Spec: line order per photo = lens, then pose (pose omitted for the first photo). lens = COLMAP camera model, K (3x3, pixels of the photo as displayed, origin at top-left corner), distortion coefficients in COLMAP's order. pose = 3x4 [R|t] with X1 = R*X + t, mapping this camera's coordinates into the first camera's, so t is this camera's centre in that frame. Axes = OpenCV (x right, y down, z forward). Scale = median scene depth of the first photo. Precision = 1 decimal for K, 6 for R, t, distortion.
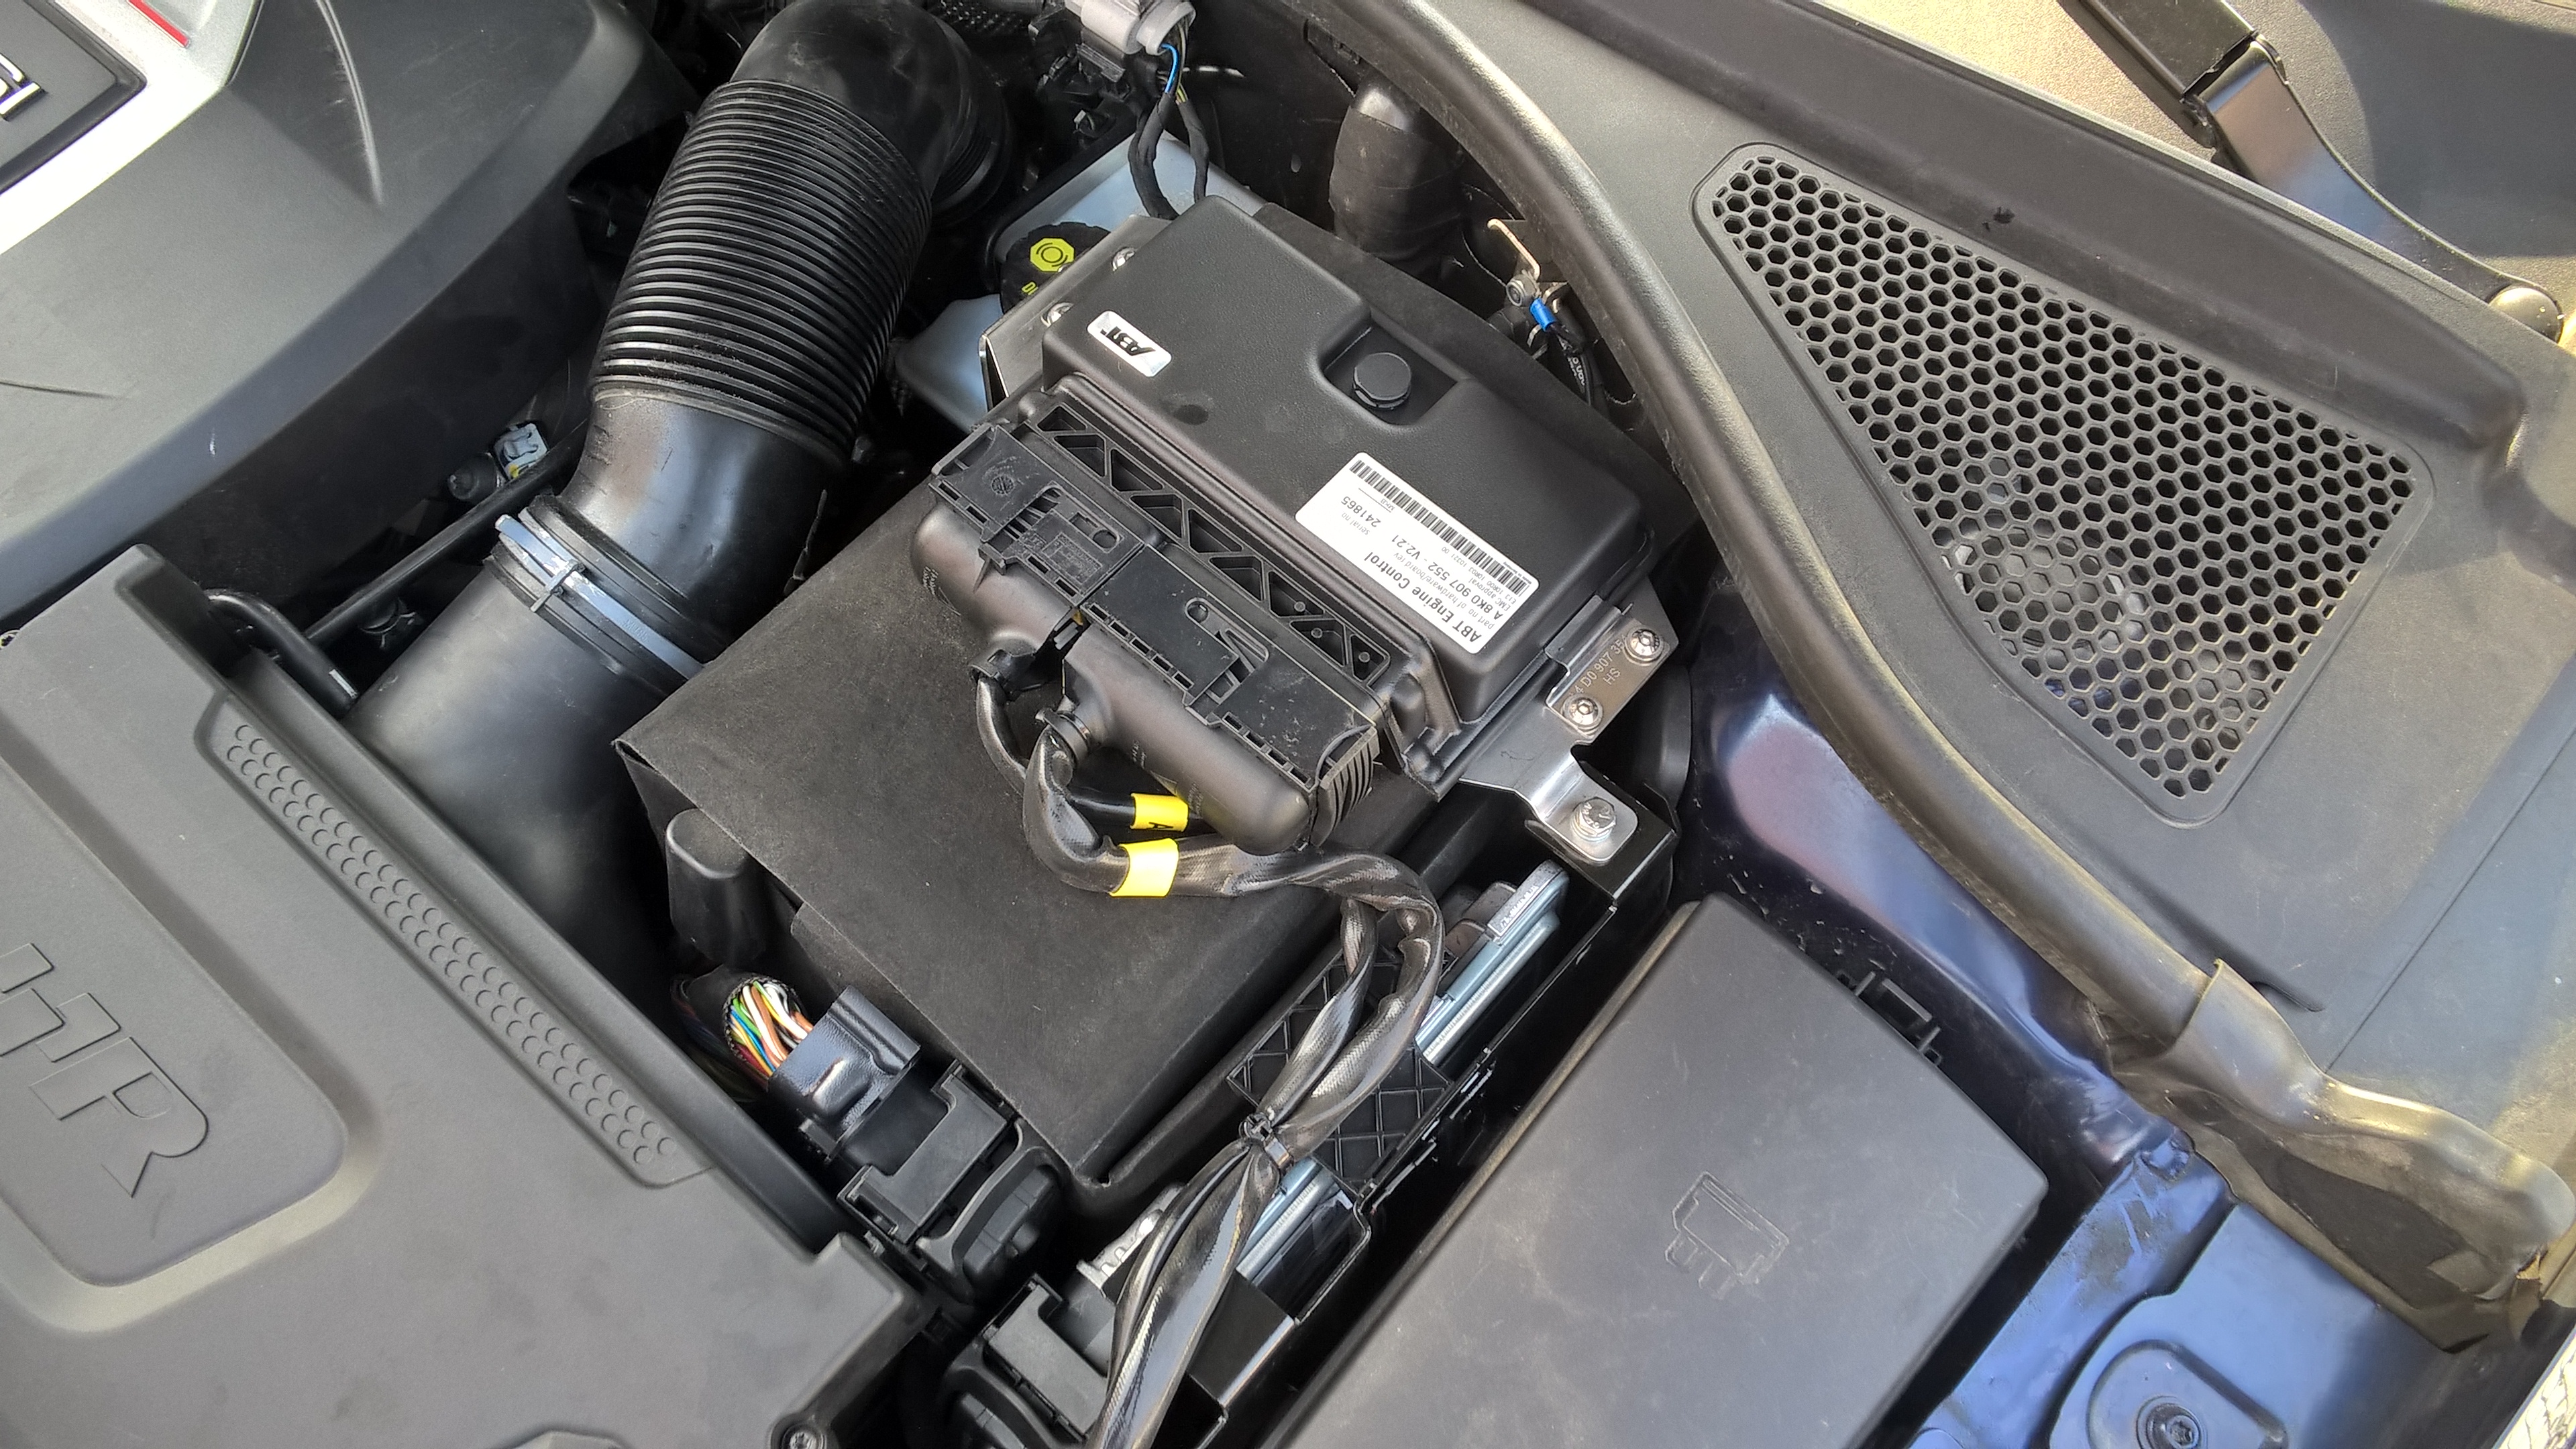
lens RADIAL K [[1961.3, 0, 1290.5], [0, 1961.3, 727.8], [0, 0, 1]] dist [-0.031068, 0.000355]
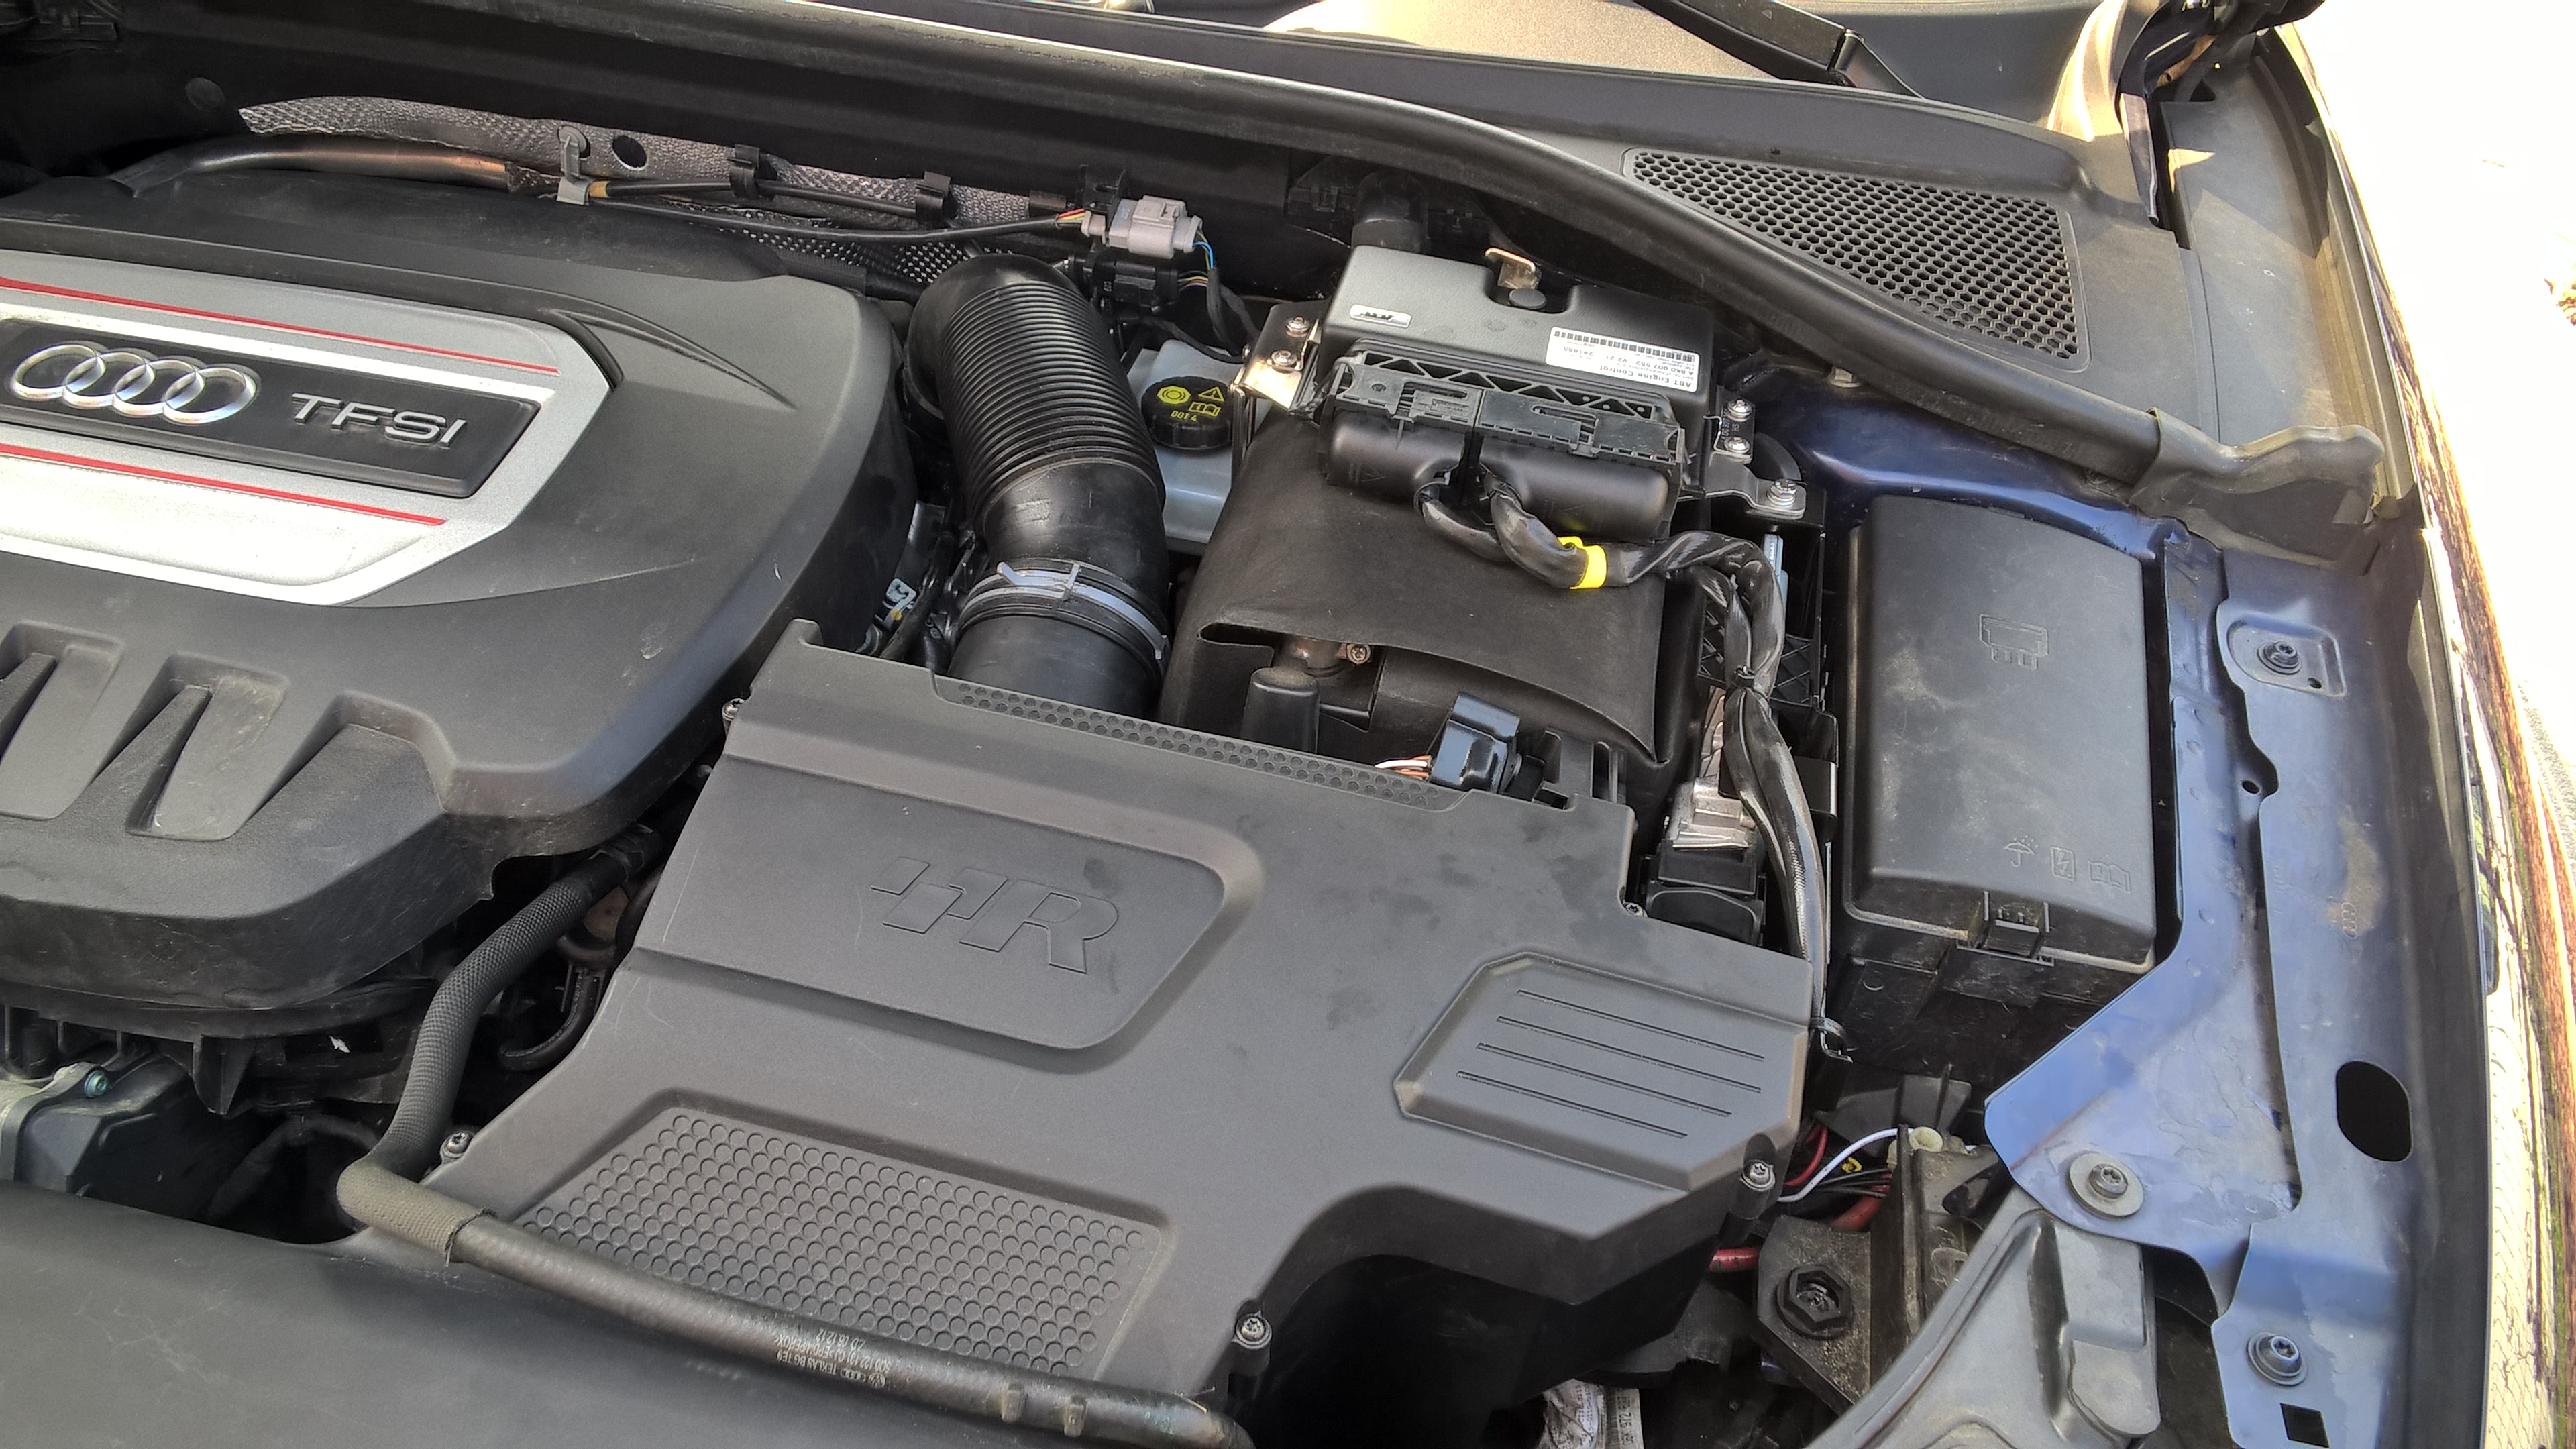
lens RADIAL K [[1961.3, 0, 1283.3], [0, 1961.3, 722.8], [0, 0, 1]] dist [-0.031068, 0.000355]
pose [[0.875556, -0.313905, 0.367240, -0.813221], [0.414785, 0.878165, -0.238284, 0.411160], [-0.247699, 0.360956, 0.899086, -0.221227]]
